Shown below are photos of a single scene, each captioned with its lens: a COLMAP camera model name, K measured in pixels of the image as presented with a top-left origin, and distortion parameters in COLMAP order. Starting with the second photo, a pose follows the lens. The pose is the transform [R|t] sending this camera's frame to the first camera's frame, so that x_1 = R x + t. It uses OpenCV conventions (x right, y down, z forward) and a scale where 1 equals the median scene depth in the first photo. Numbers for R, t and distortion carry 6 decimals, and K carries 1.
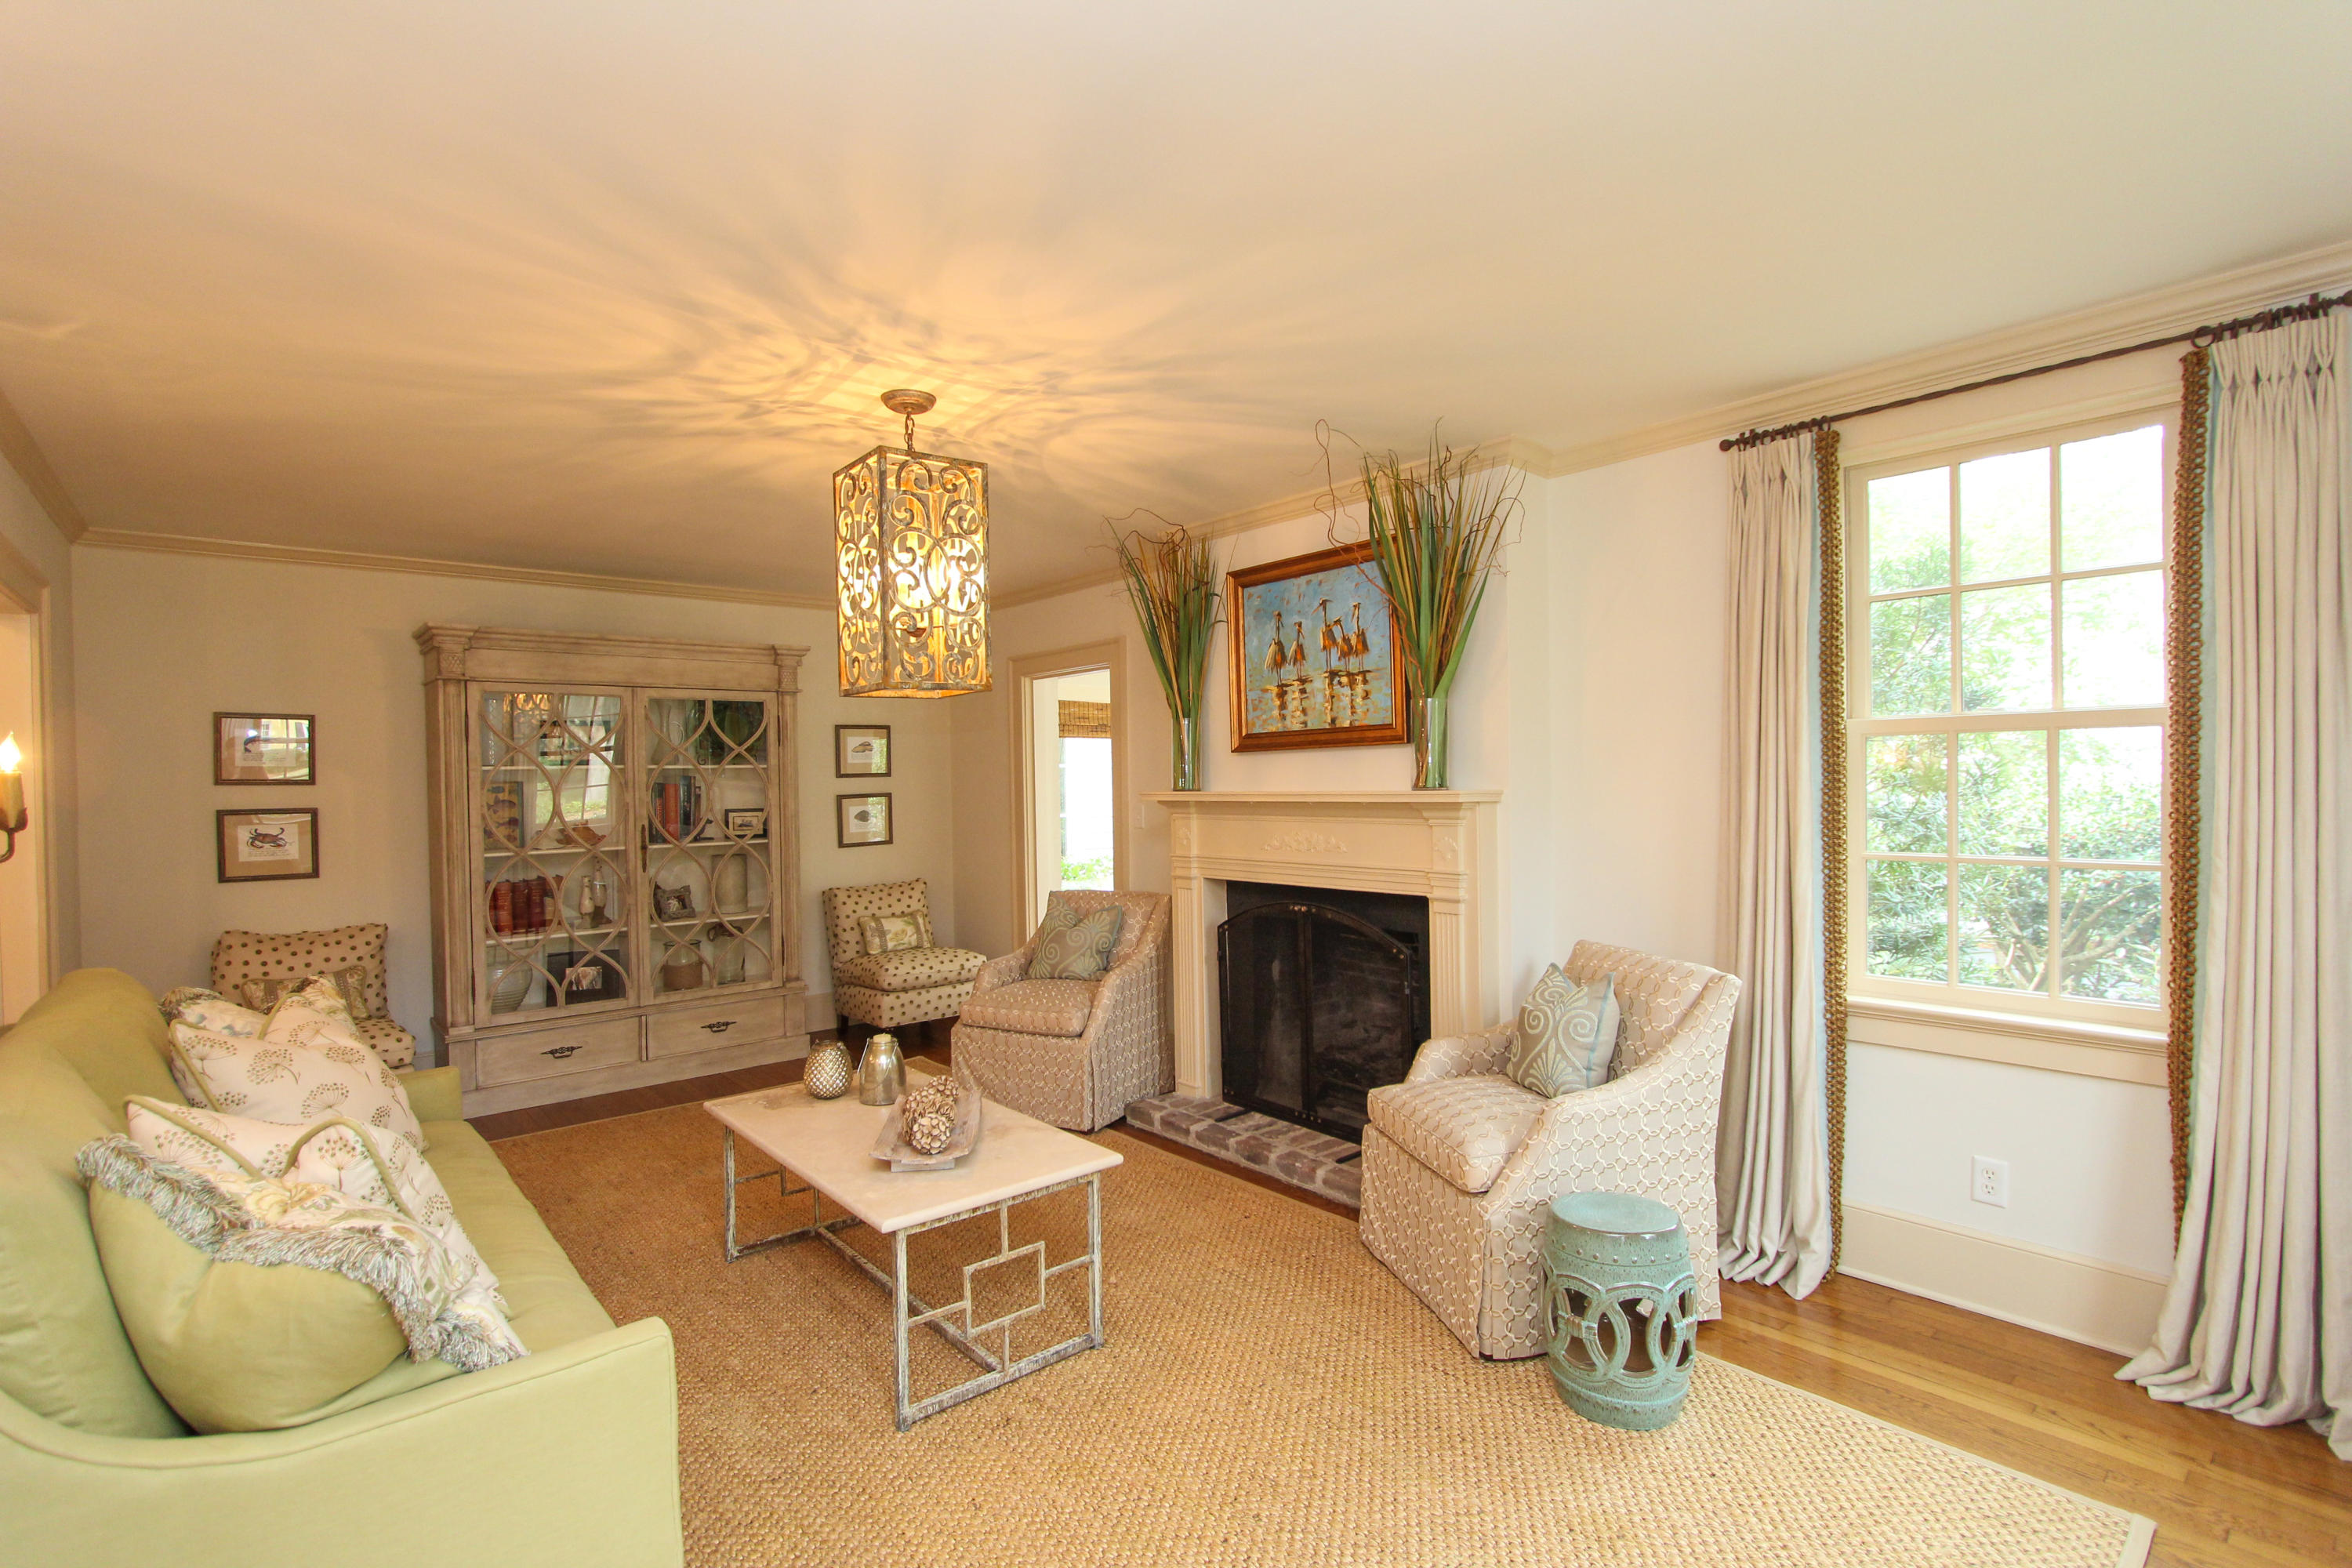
lens RADIAL K [[1076.3, 0, 1176.9], [0, 1076.3, 797.6], [0, 0, 1]] dist [-0.023141, 0.005459]
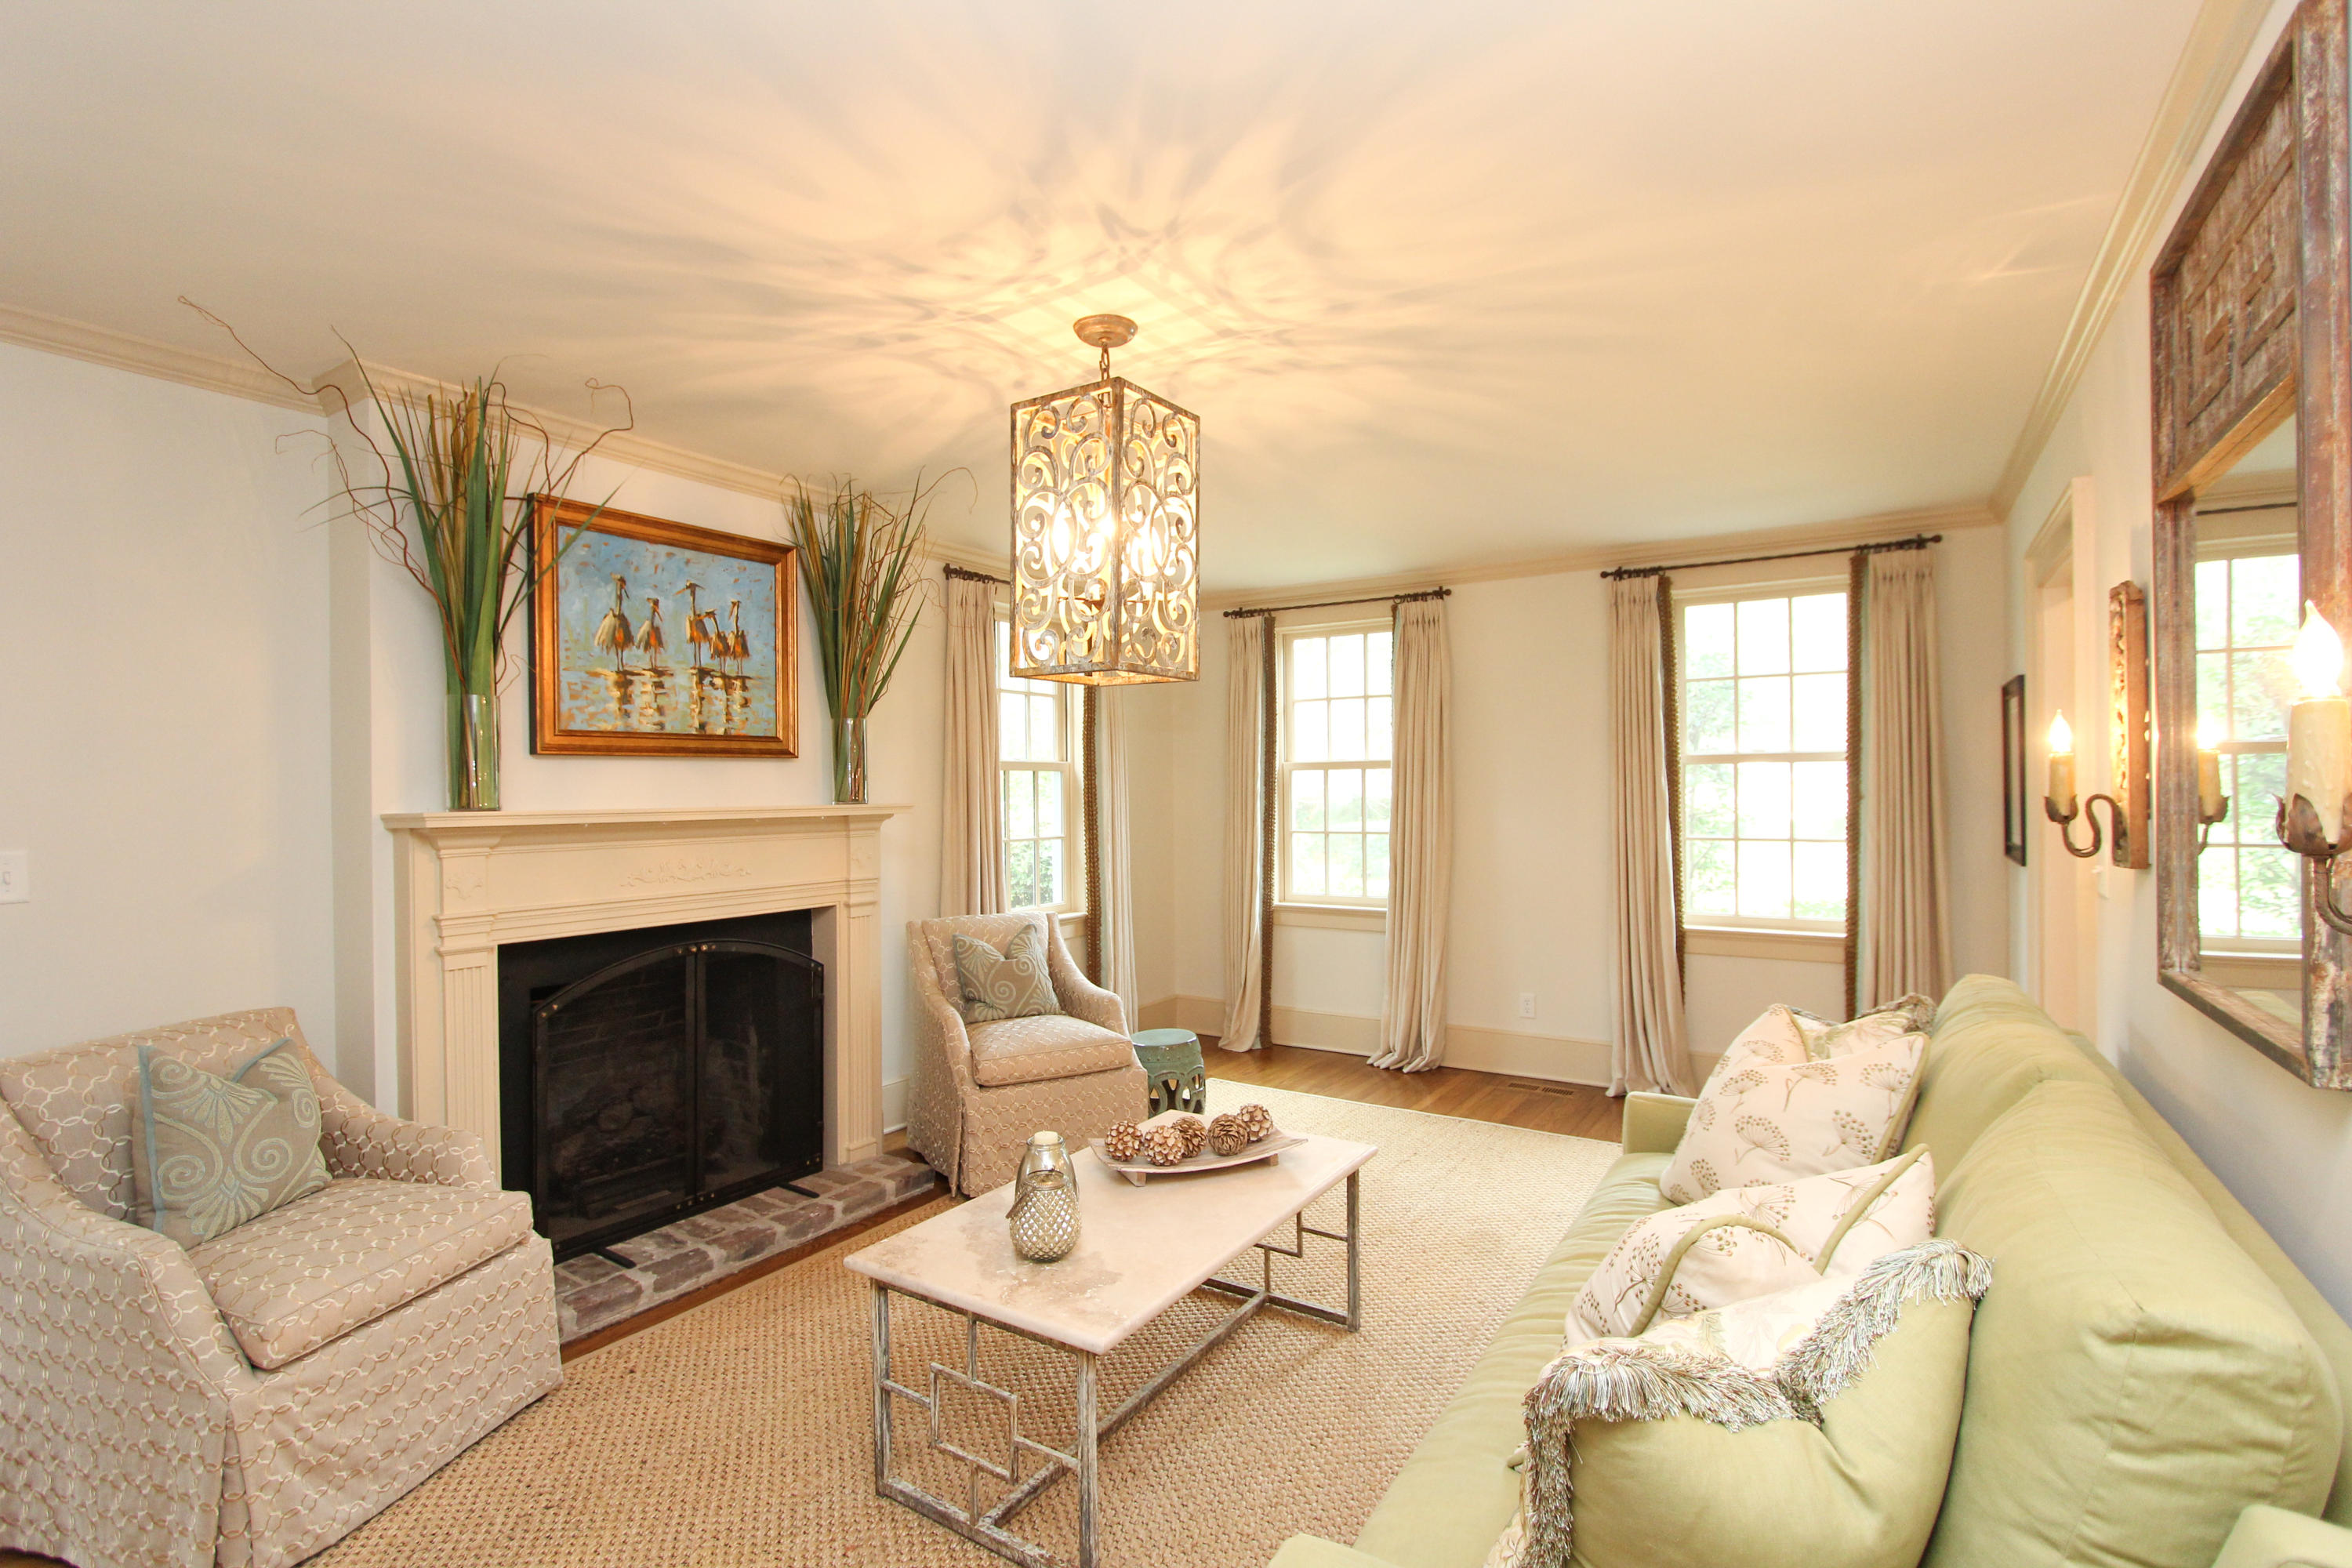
lens RADIAL K [[1076.3, 0, 1176.9], [0, 1076.3, 797.6], [0, 0, 1]] dist [-0.023141, 0.005459]
pose [[-0.276211, 0.012748, 0.961012, -0.809830], [0.031201, 0.999504, -0.004291, 0.001630], [-0.960590, 0.028800, -0.276472, 0.899826]]
